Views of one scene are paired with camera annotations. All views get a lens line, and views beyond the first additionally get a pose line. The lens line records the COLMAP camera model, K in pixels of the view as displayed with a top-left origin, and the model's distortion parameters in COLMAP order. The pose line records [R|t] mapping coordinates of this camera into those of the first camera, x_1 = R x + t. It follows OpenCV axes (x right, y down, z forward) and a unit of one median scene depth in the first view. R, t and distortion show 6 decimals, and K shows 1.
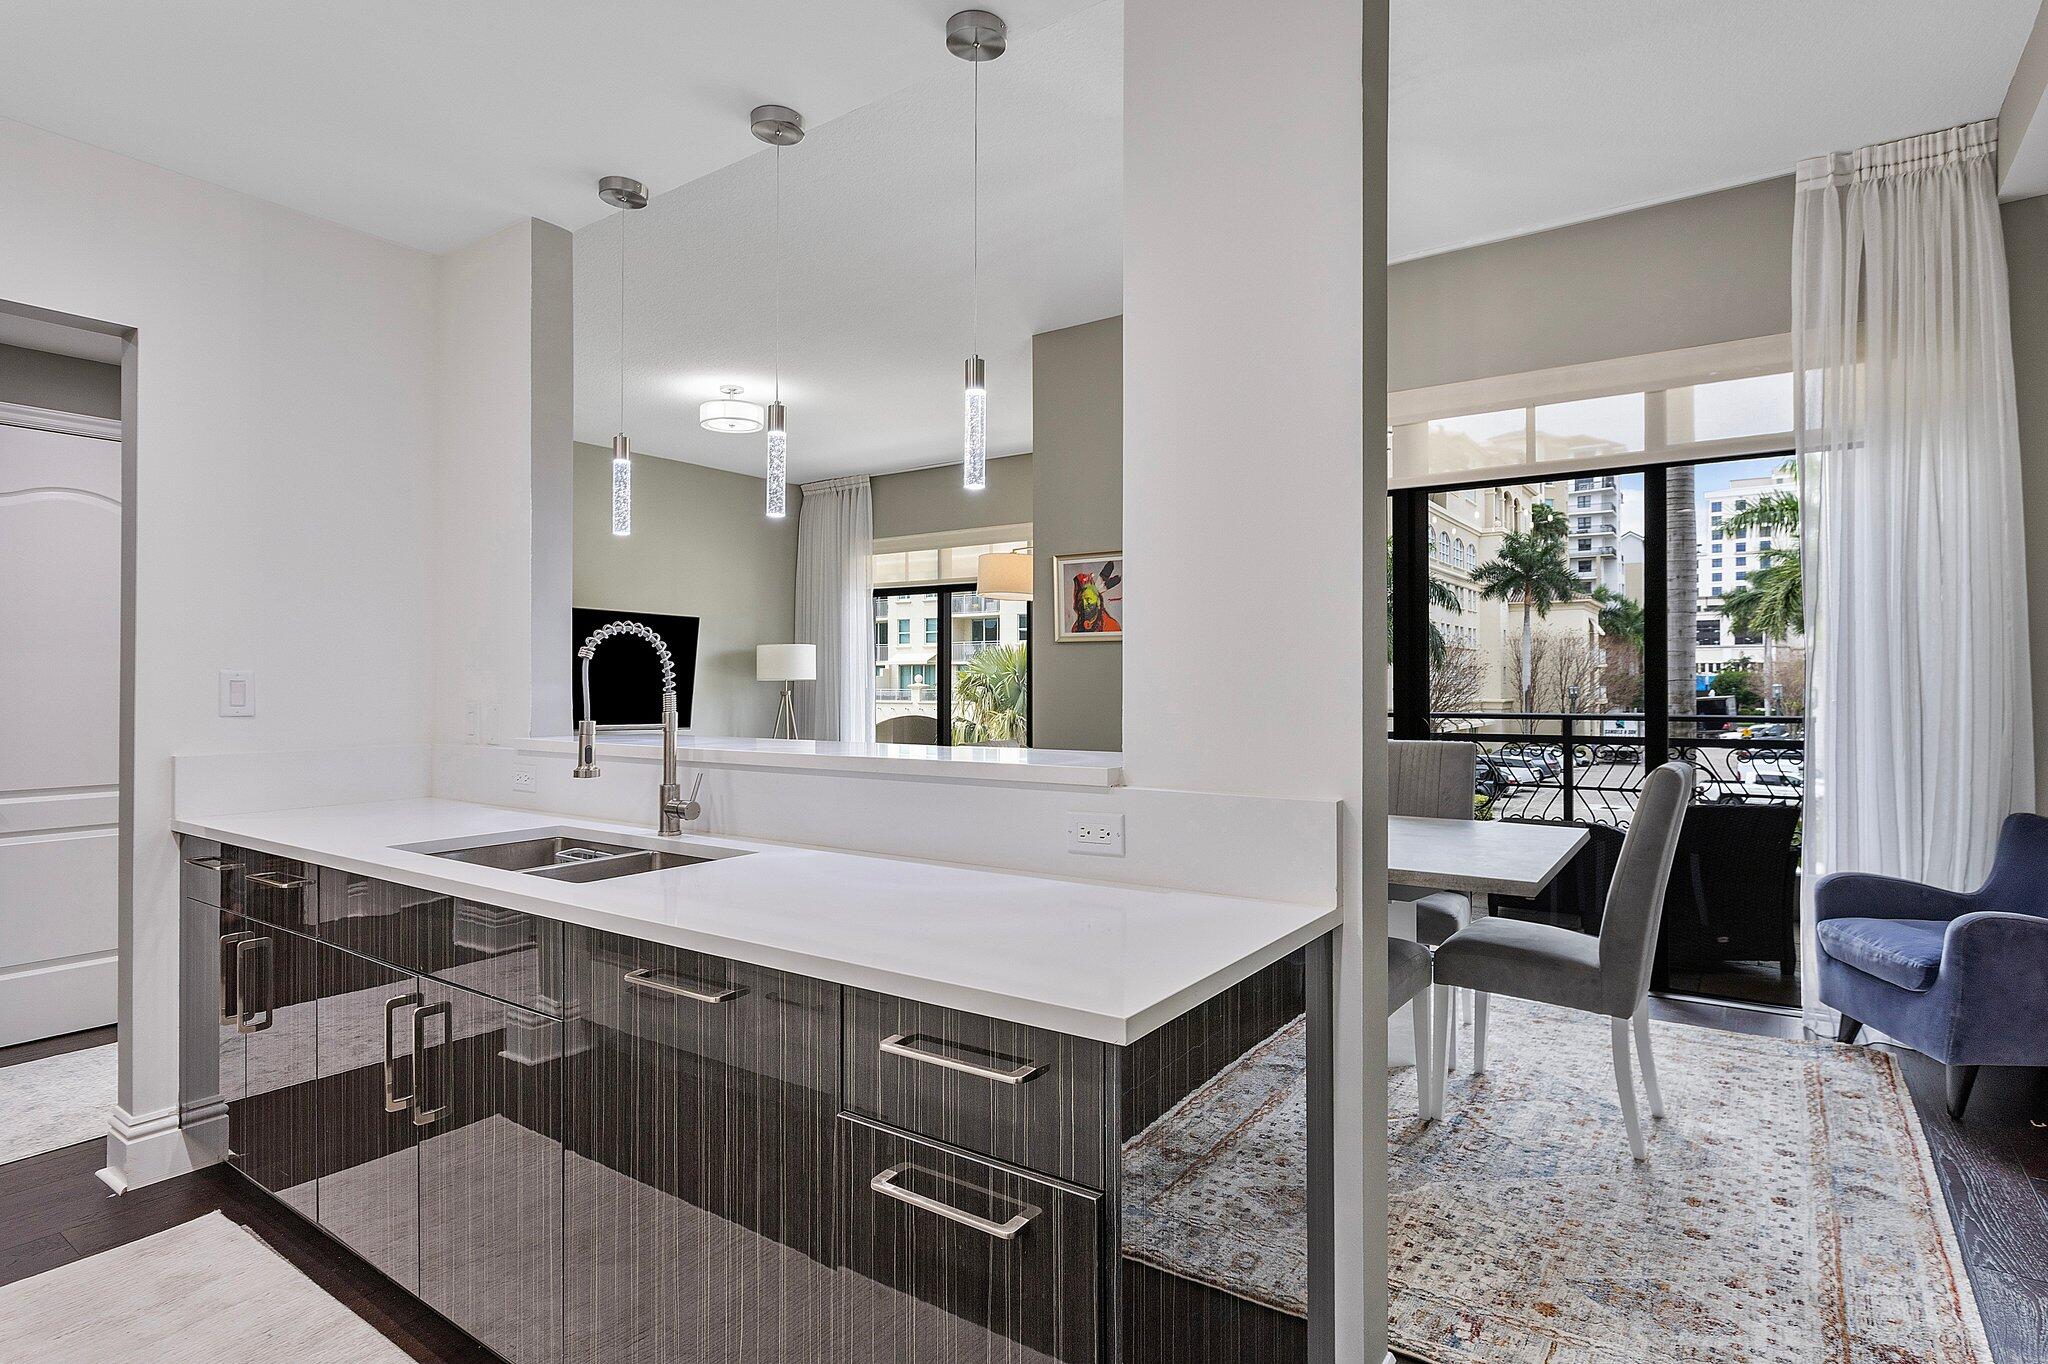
lens RADIAL K [[1055.7, 0, 1040.6], [0, 1055.7, 664.5], [0, 0, 1]] dist [-0.004142, 0.002526]
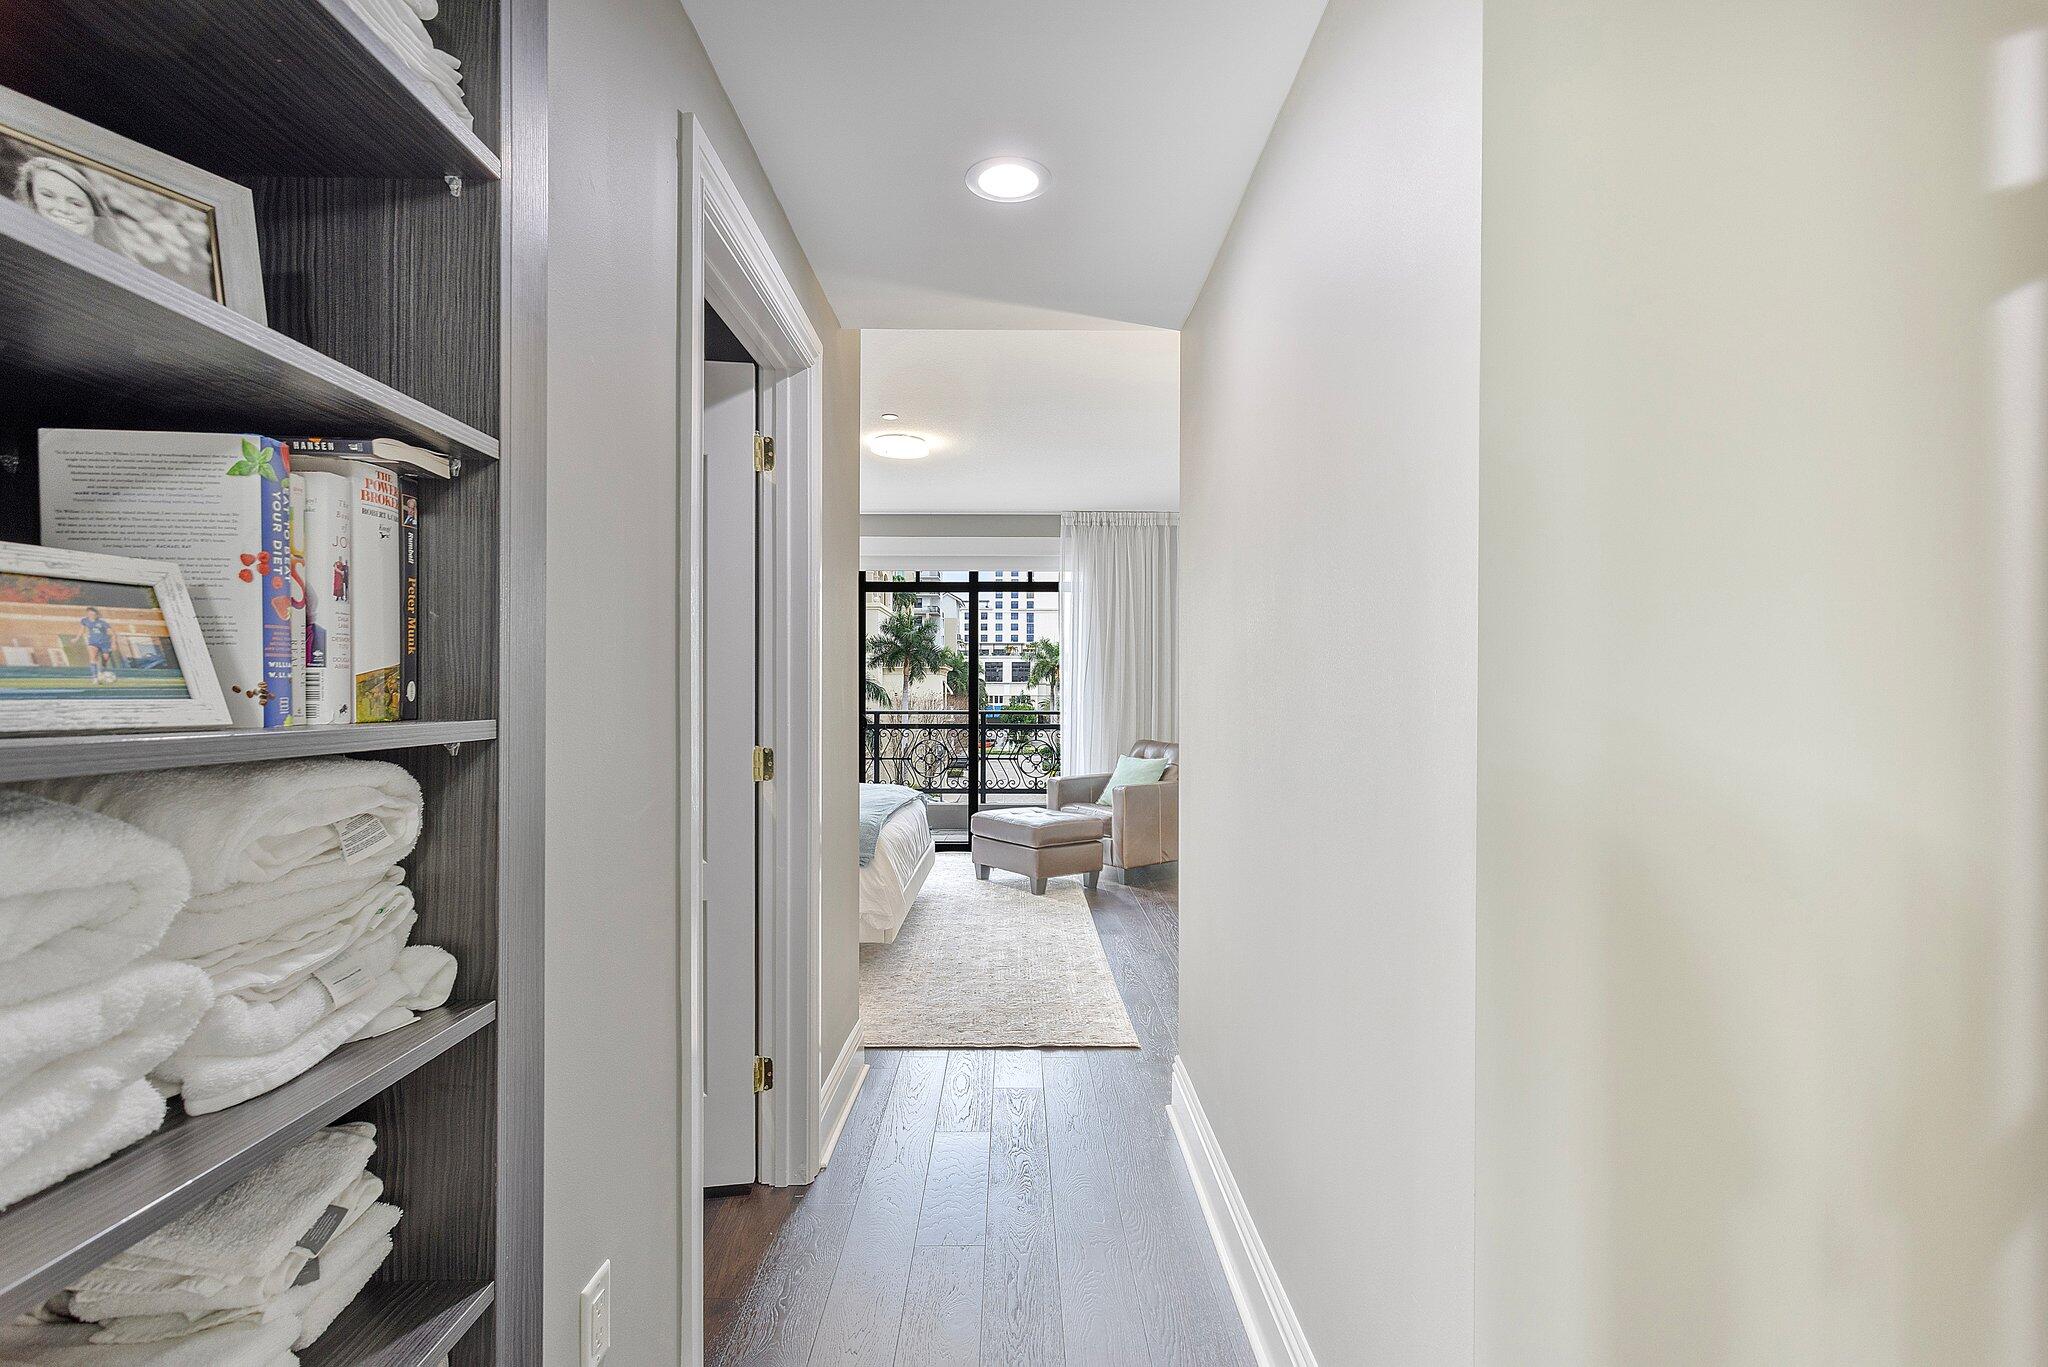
lens RADIAL K [[988.9, 0, 1015.9], [0, 988.9, 680.6], [0, 0, 1]] dist [0.001404, 0.002298]
pose [[0.818987, 0.005477, 0.573786, -0.595637], [-0.007814, 0.999968, 0.001608, -0.486898], [-0.573759, -0.005801, 0.819004, 0.326208]]
